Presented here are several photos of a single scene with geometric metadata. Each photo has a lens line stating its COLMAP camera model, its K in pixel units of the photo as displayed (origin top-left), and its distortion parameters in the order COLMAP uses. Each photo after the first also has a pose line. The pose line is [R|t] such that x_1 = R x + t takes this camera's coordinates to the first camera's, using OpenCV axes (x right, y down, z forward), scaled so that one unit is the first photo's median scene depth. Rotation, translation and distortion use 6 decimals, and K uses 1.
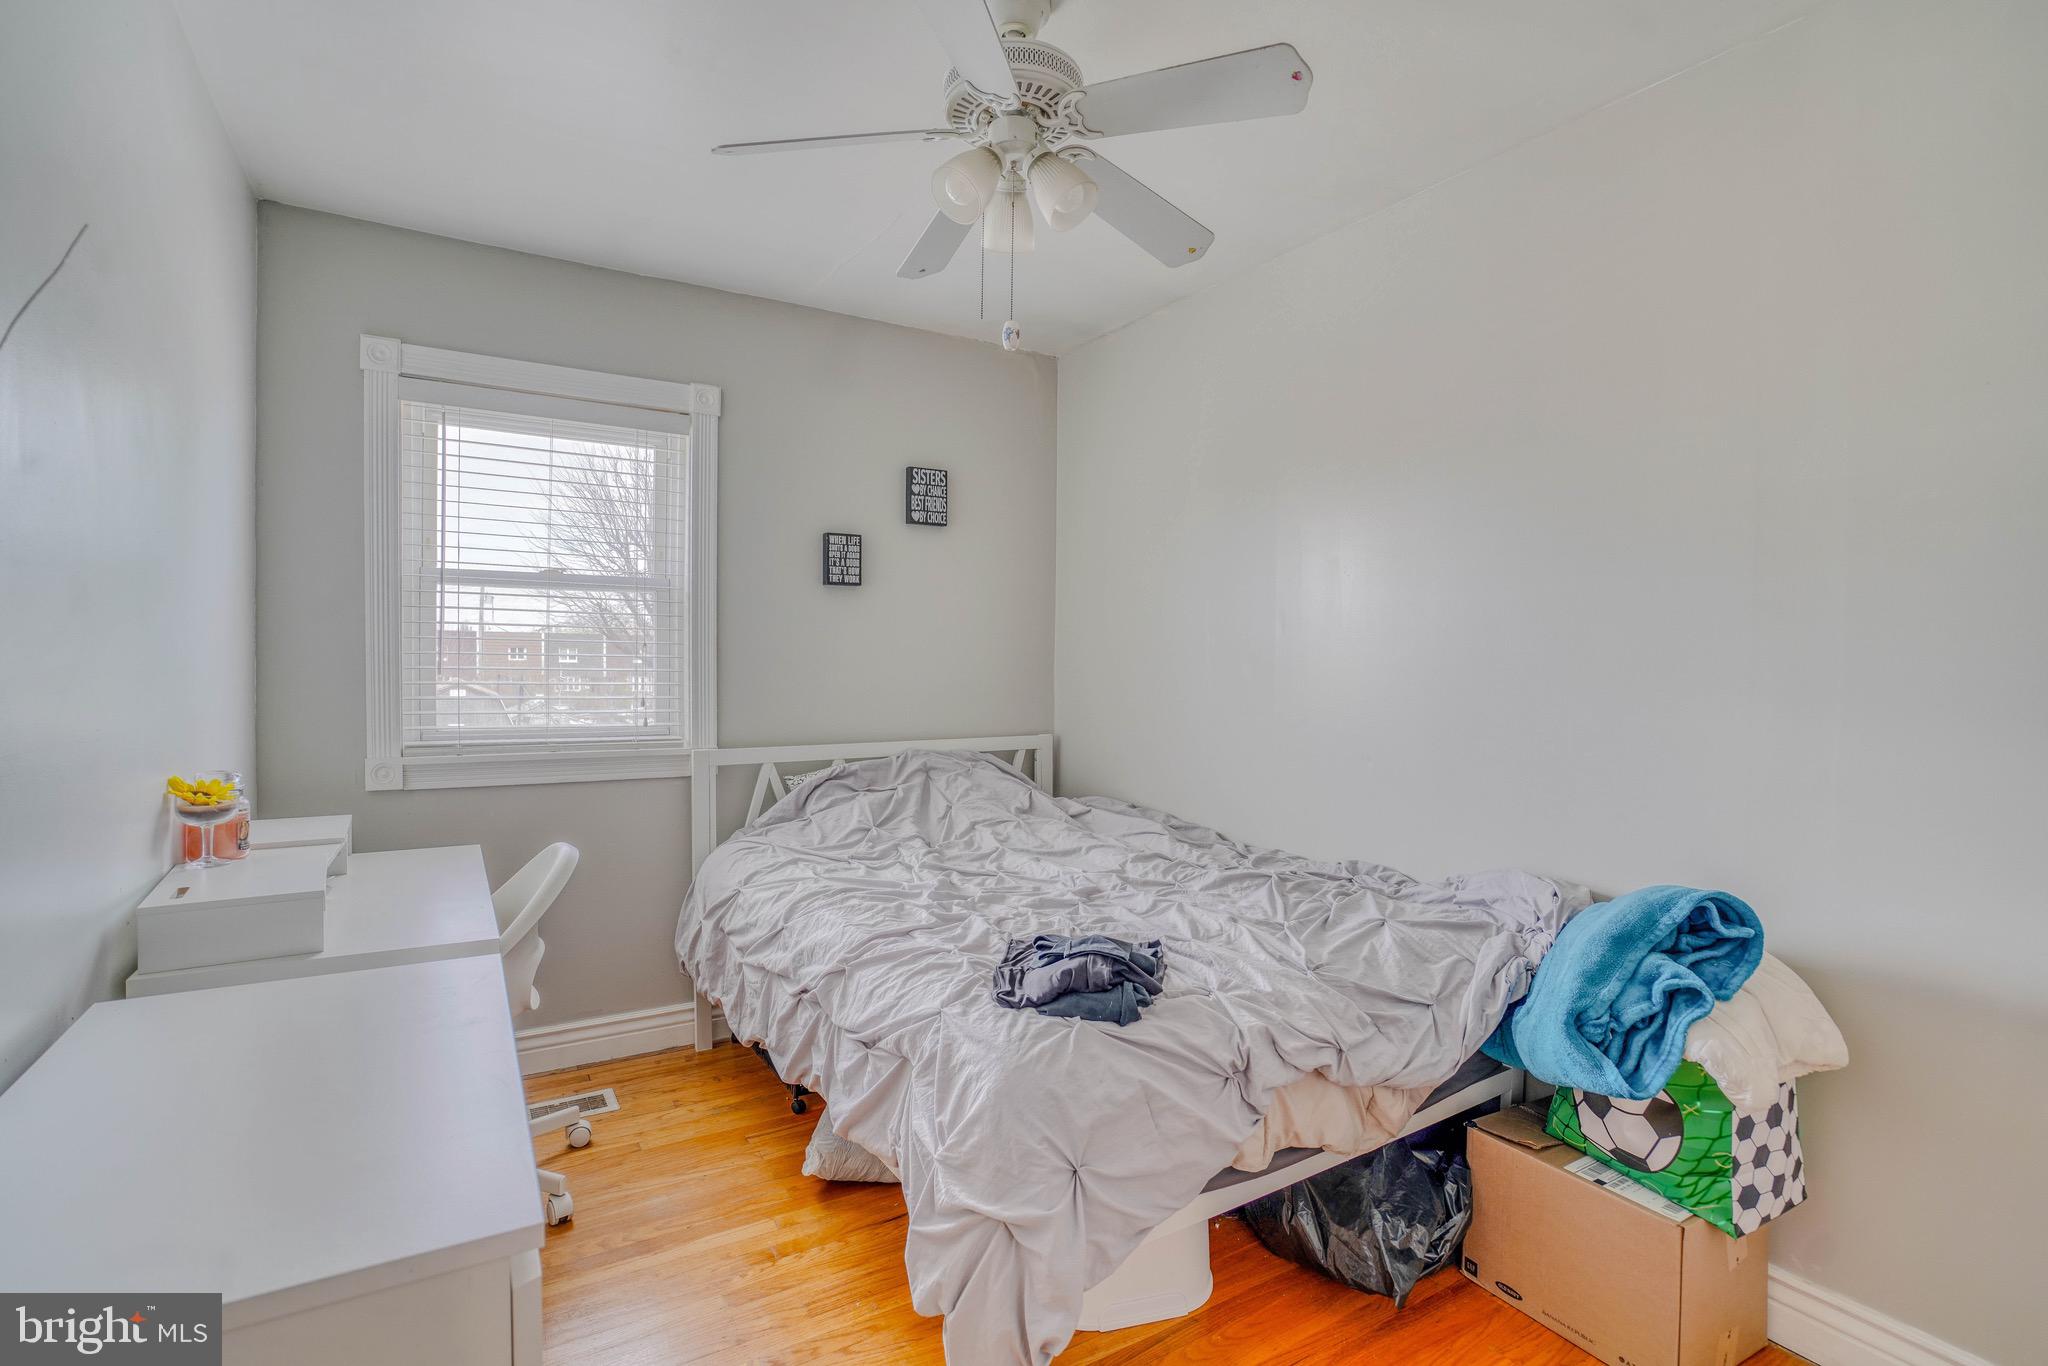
lens RADIAL K [[957.6, 0, 1000.4], [0, 957.6, 673.2], [0, 0, 1]] dist [-0.077965, 0.047073]
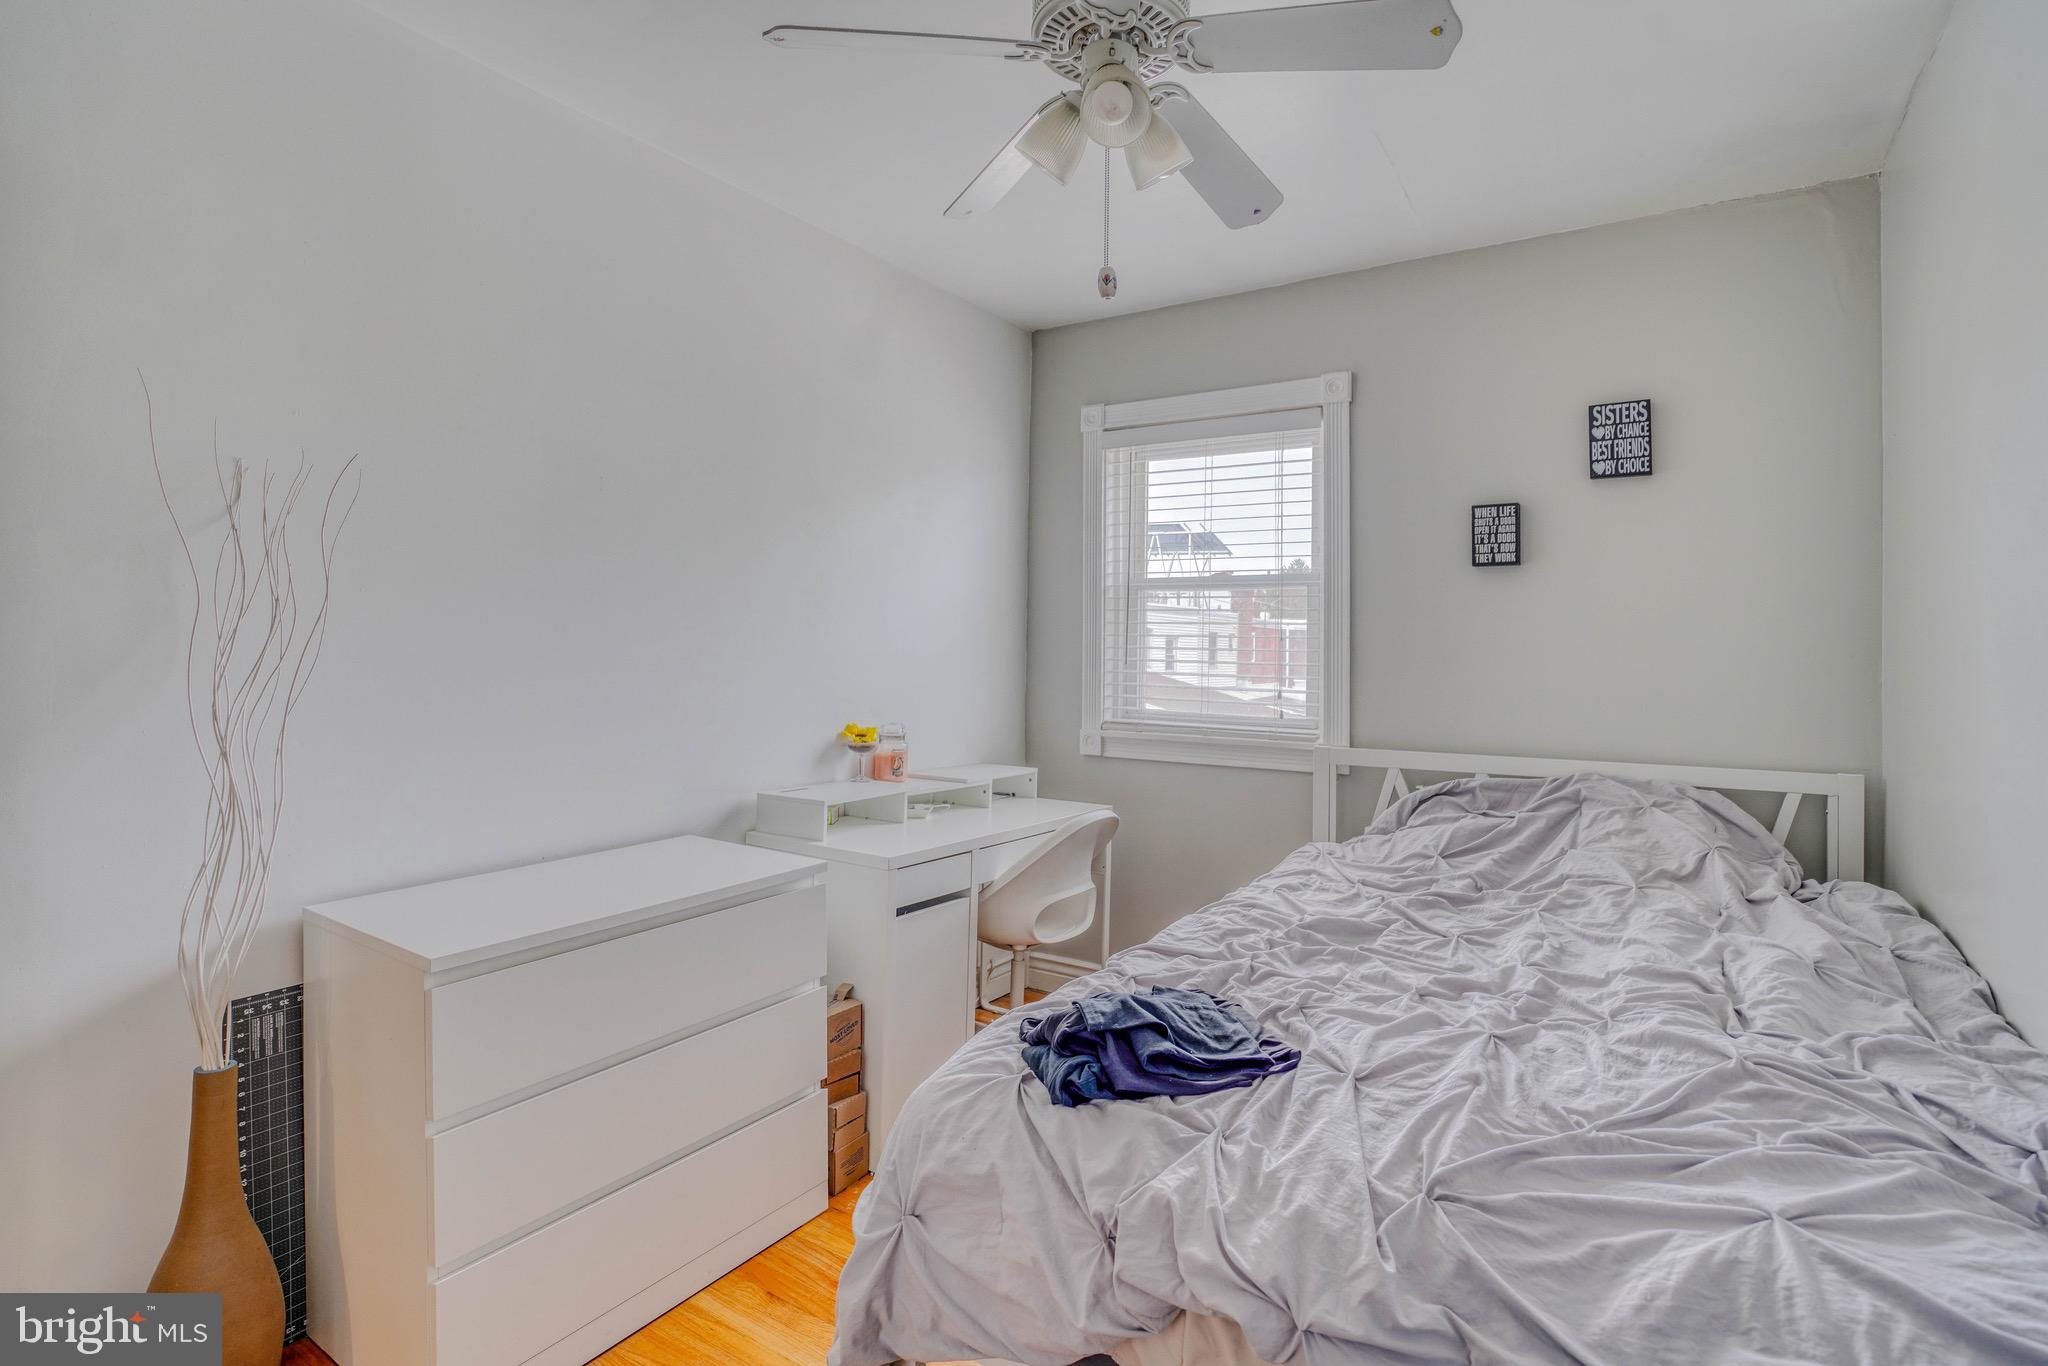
lens RADIAL K [[964.0, 0, 1095.5], [0, 964.0, 633.9], [0, 0, 1]] dist [-0.061608, 0.030786]
pose [[0.472050, -0.016811, -0.881412, 0.441006], [-0.017781, 0.999433, -0.028585, -0.002453], [0.881393, 0.029166, 0.471483, 0.324711]]
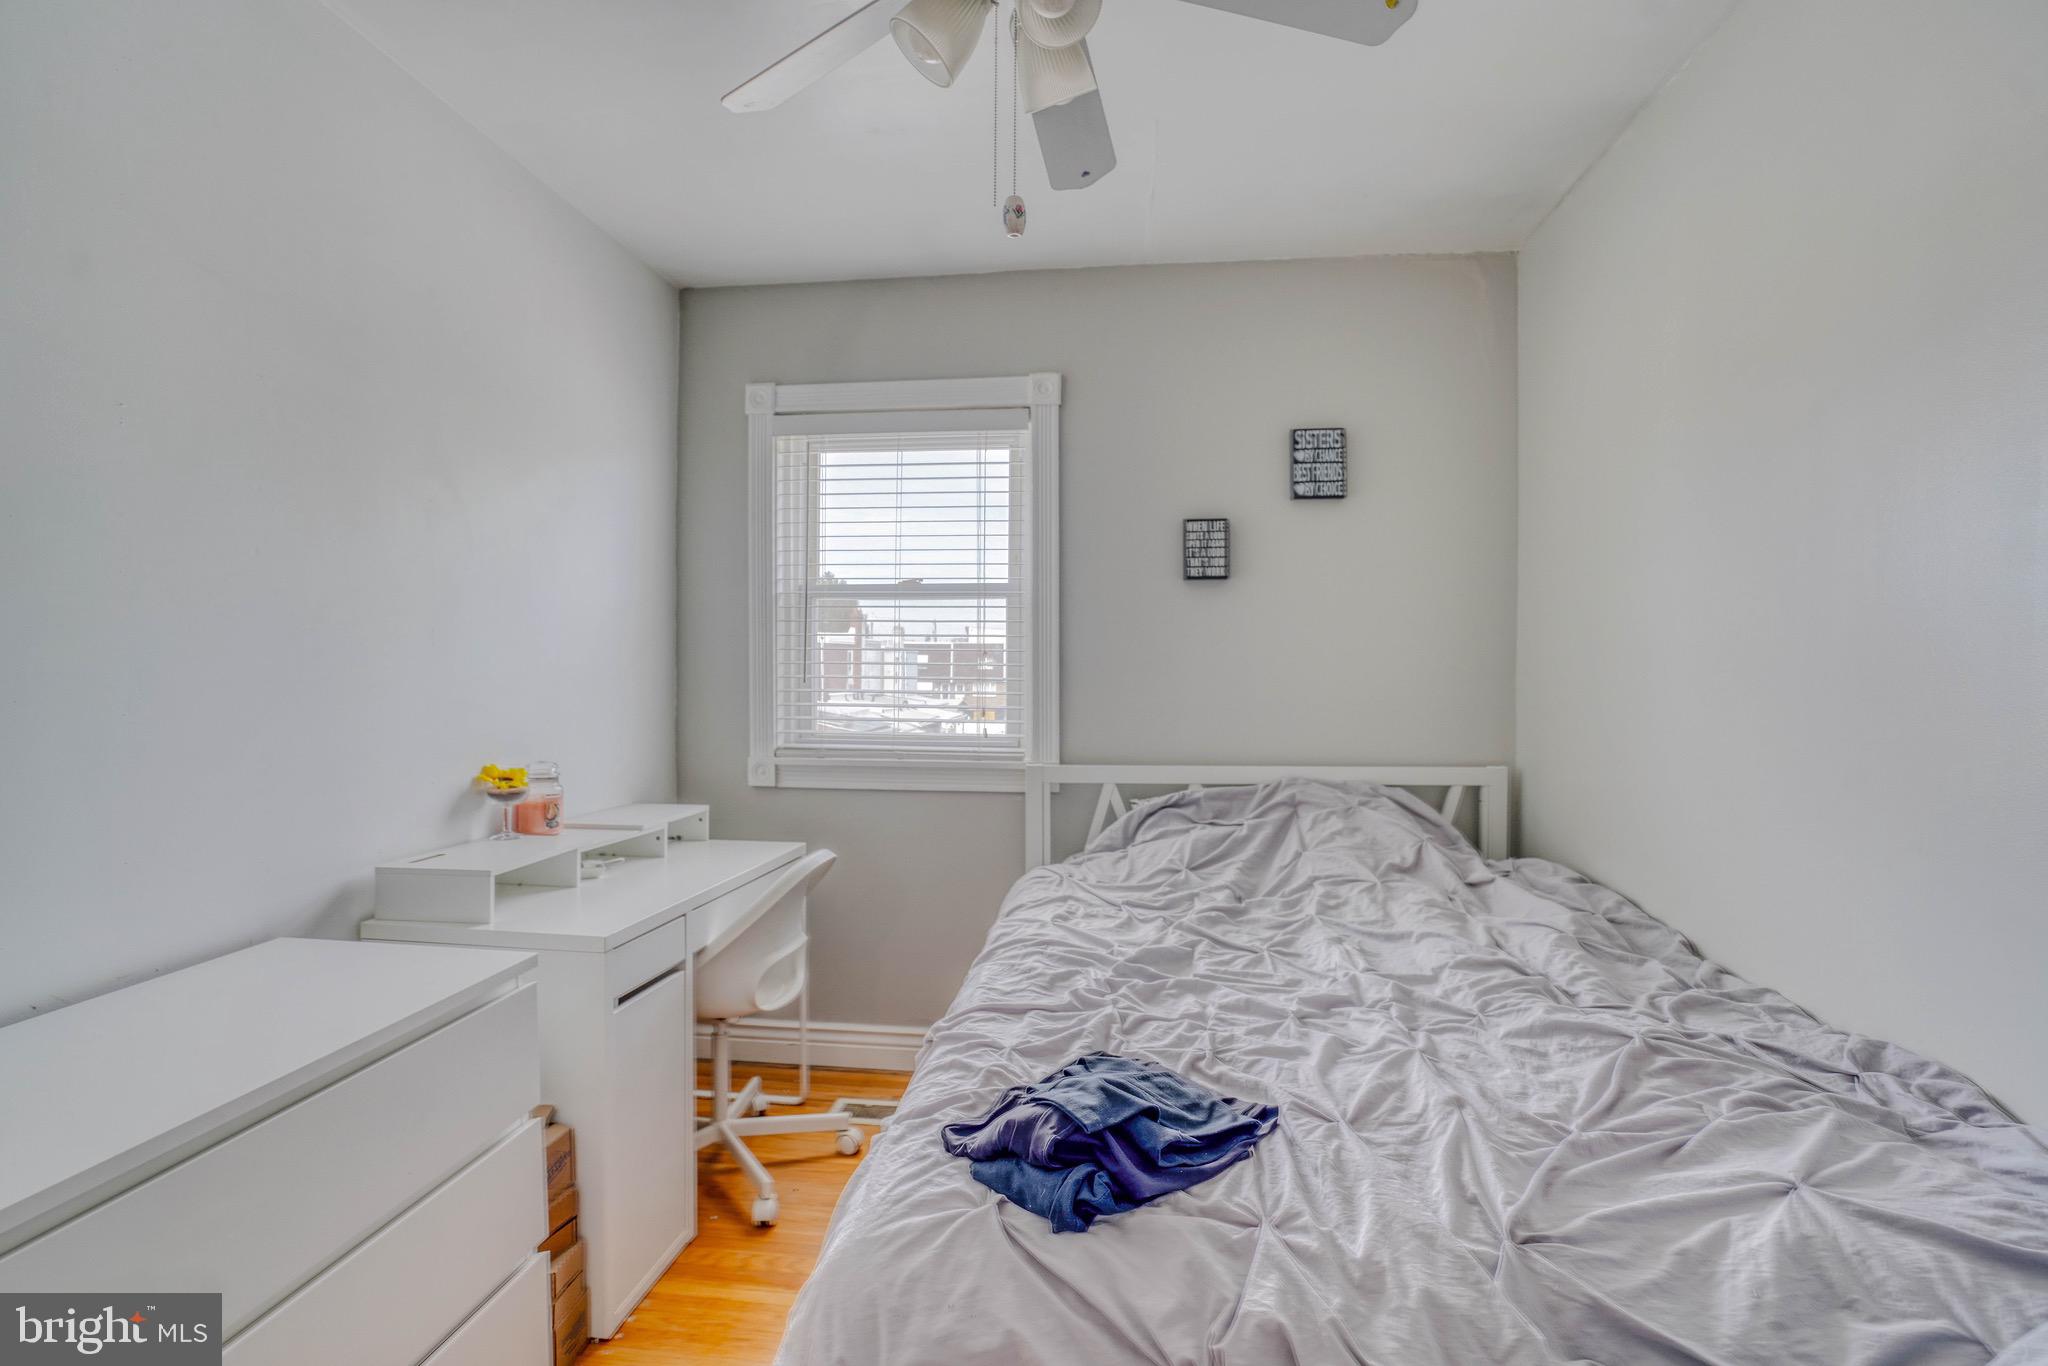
lens RADIAL K [[970.1, 0, 1031.5], [0, 970.1, 678.7], [0, 0, 1]] dist [-0.067625, 0.031486]
pose [[0.789826, 0.001308, -0.613330, 0.262919], [-0.002931, 0.999994, -0.001642, -0.002020], [0.613324, 0.003095, 0.789825, 0.243314]]
